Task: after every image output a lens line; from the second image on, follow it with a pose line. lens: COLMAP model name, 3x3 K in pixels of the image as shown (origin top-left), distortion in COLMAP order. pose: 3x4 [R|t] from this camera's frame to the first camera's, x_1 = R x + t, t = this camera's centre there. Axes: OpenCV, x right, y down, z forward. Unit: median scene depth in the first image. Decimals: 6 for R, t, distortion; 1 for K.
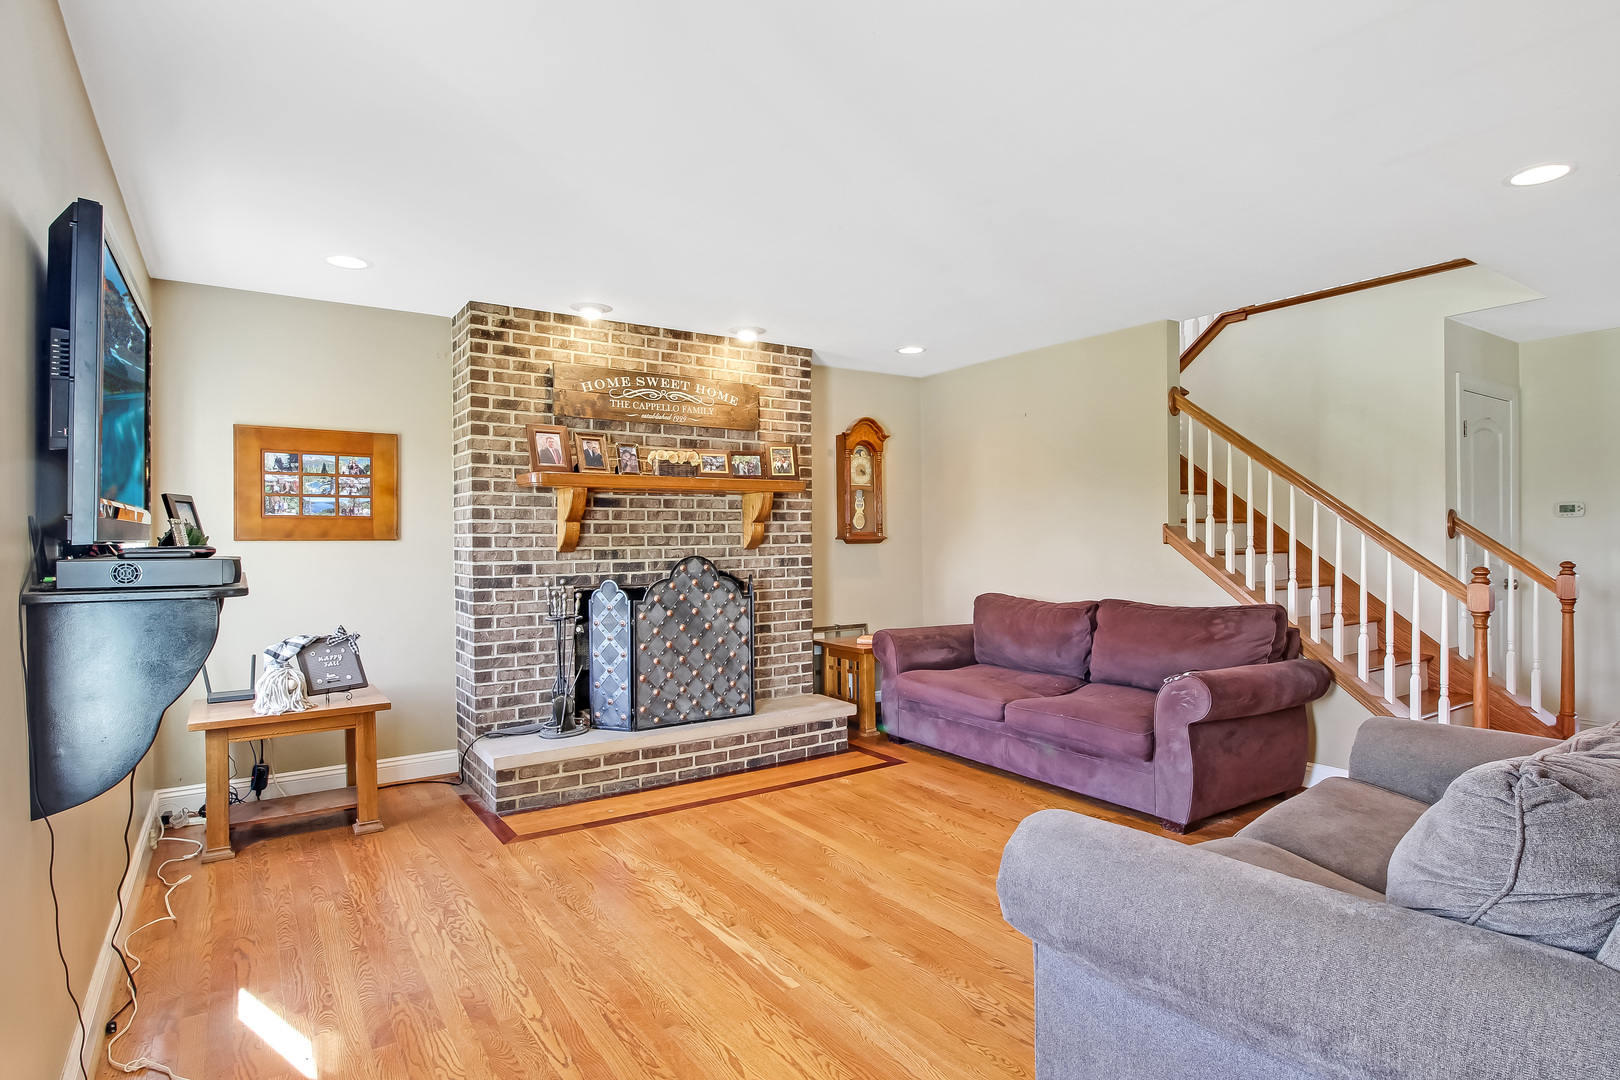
lens RADIAL K [[850.6, 0, 811.7], [0, 850.6, 539.6], [0, 0, 1]] dist [-0.002613, -0.001393]
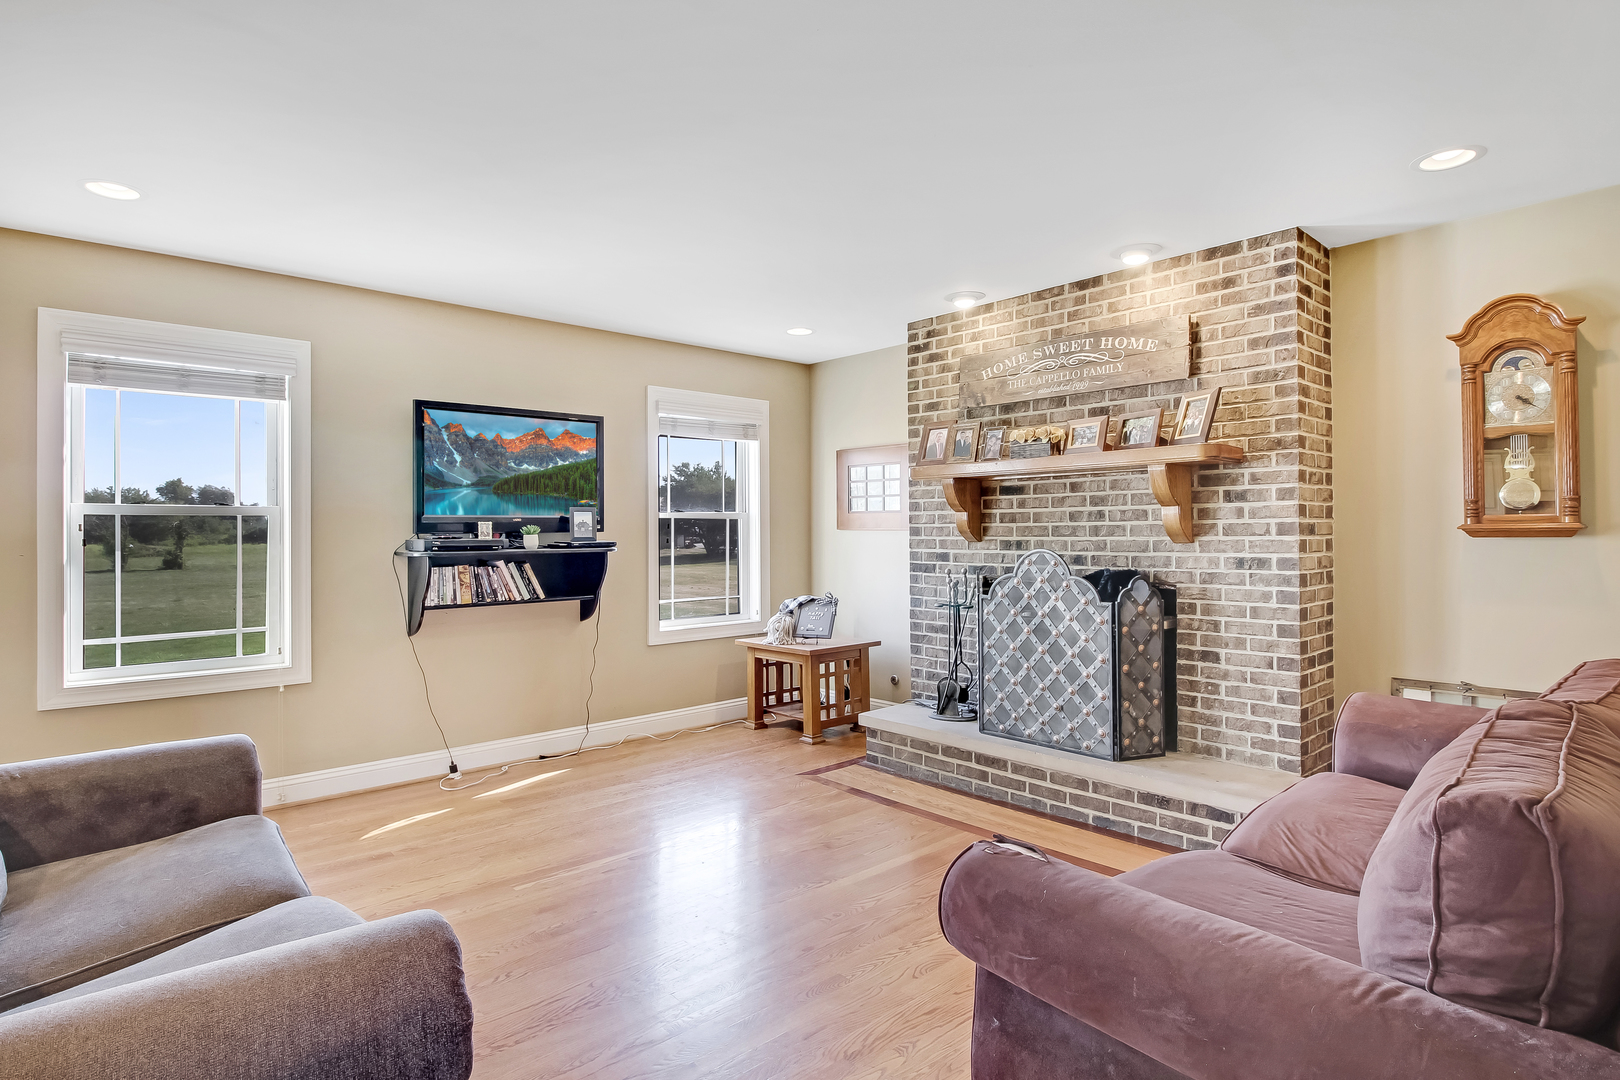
lens RADIAL K [[843.9, 0, 813.8], [0, 843.9, 527.0], [0, 0, 1]] dist [0.004209, -0.000673]
pose [[0.144869, 0.001129, -0.989450, 0.646937], [0.003120, 0.999994, 0.001598, -0.004854], [0.989446, -0.003319, 0.144864, 0.635265]]
